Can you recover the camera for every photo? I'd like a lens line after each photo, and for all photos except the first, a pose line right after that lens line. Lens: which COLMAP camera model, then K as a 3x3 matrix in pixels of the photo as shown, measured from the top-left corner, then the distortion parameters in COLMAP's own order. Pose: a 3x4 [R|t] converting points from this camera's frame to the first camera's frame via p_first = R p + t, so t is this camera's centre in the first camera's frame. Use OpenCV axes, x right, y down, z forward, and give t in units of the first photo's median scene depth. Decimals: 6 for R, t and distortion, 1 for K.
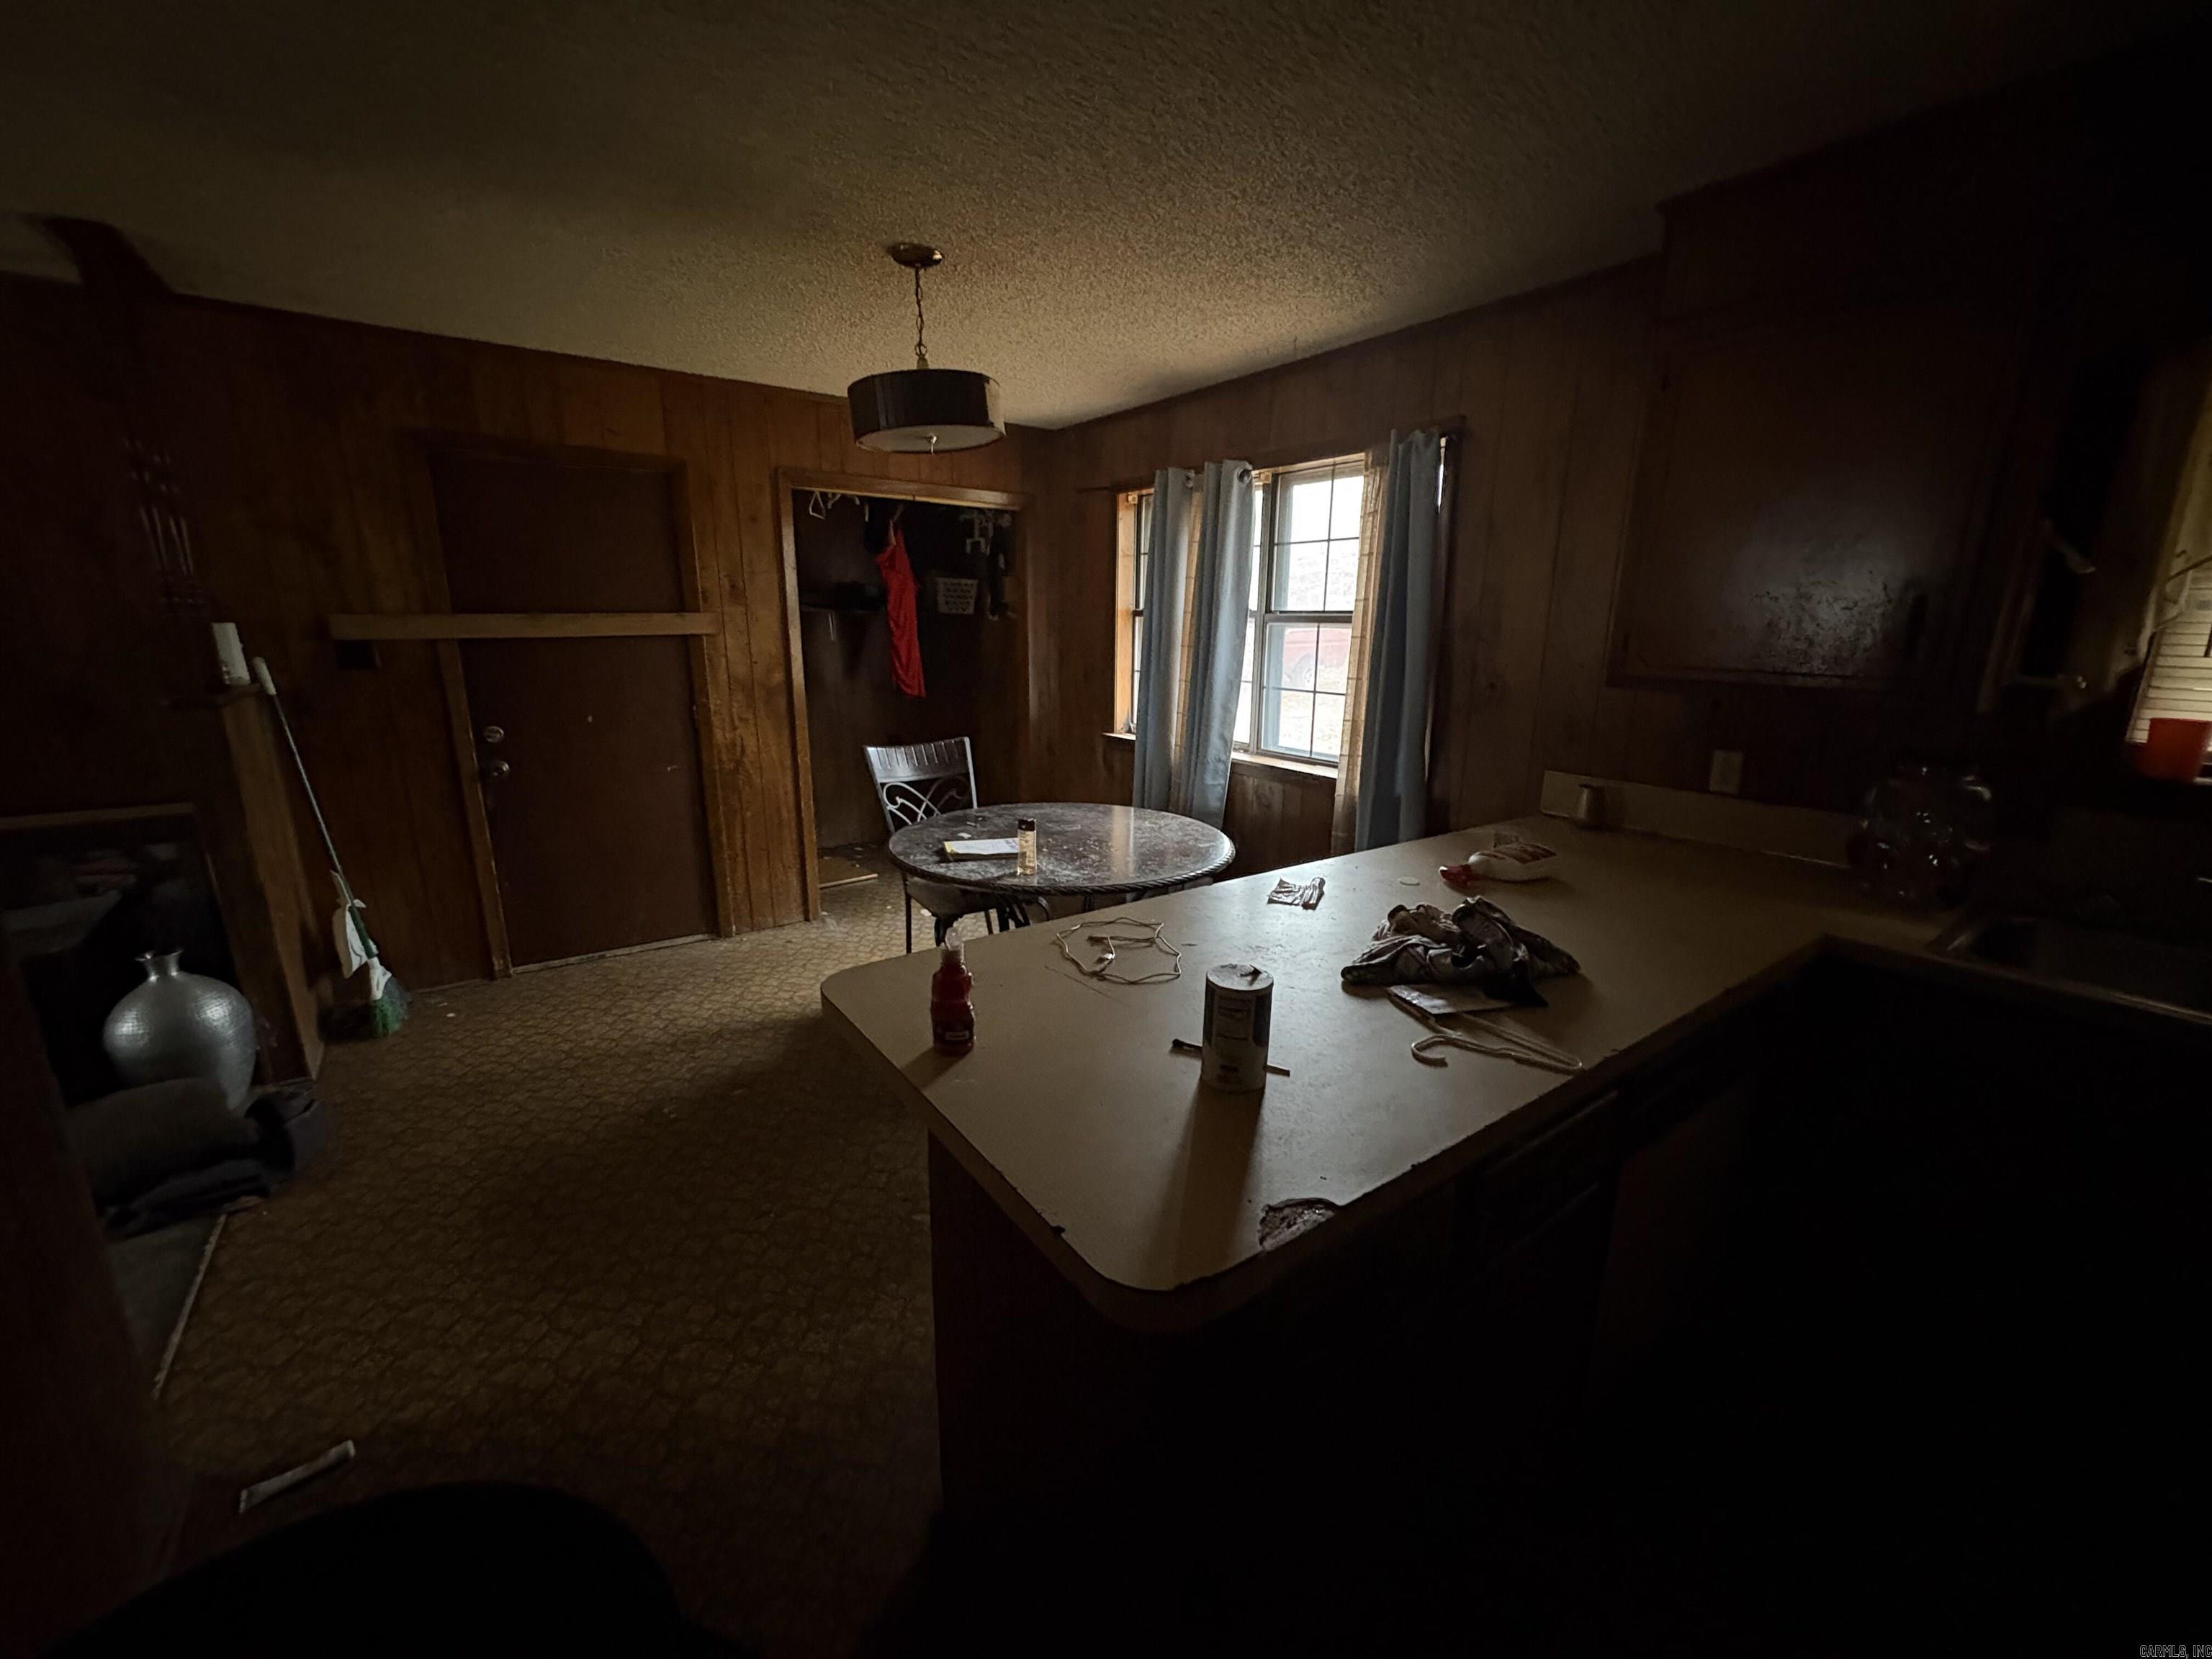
lens RADIAL K [[876.3, 0, 1111.4], [0, 876.3, 837.1], [0, 0, 1]] dist [0.000560, -0.000107]
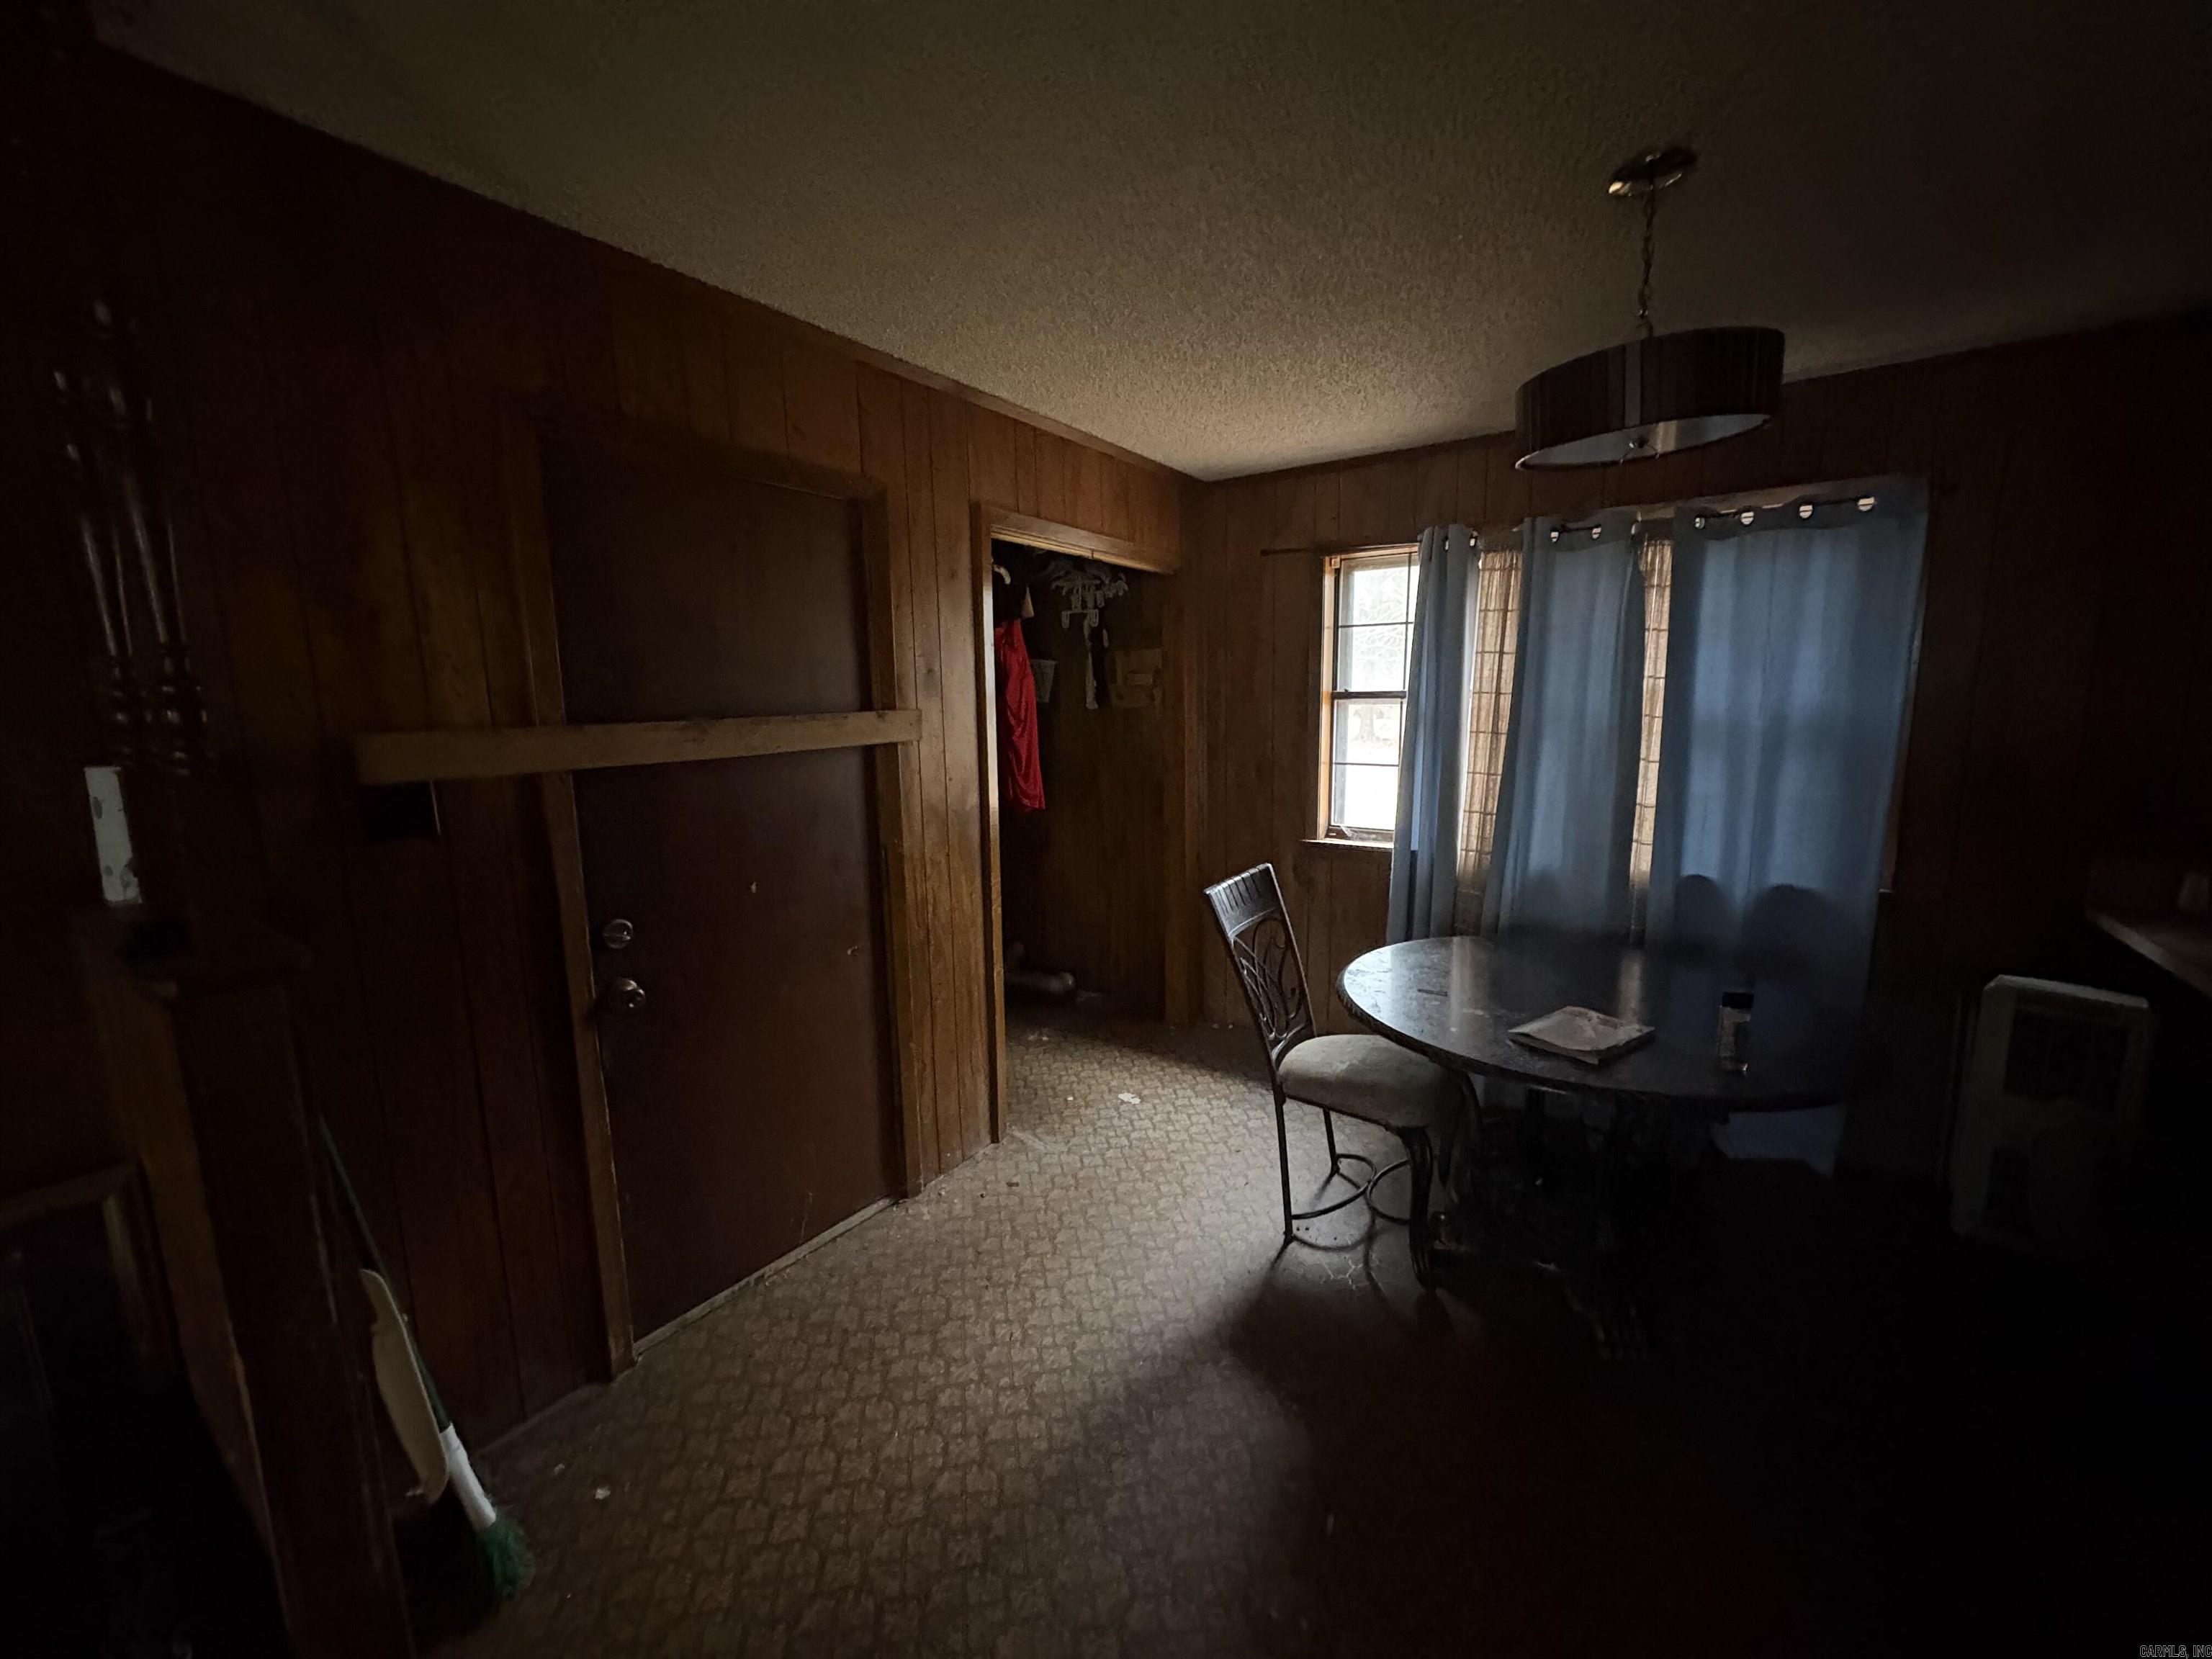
lens RADIAL K [[876.3, 0, 1109.1], [0, 876.3, 832.6], [0, 0, 1]] dist [0.000560, -0.000107]
pose [[0.944501, -0.073679, 0.320140, -0.597358], [0.103463, 0.991647, -0.077021, -0.108130], [-0.311791, 0.105869, 0.944234, 0.374299]]
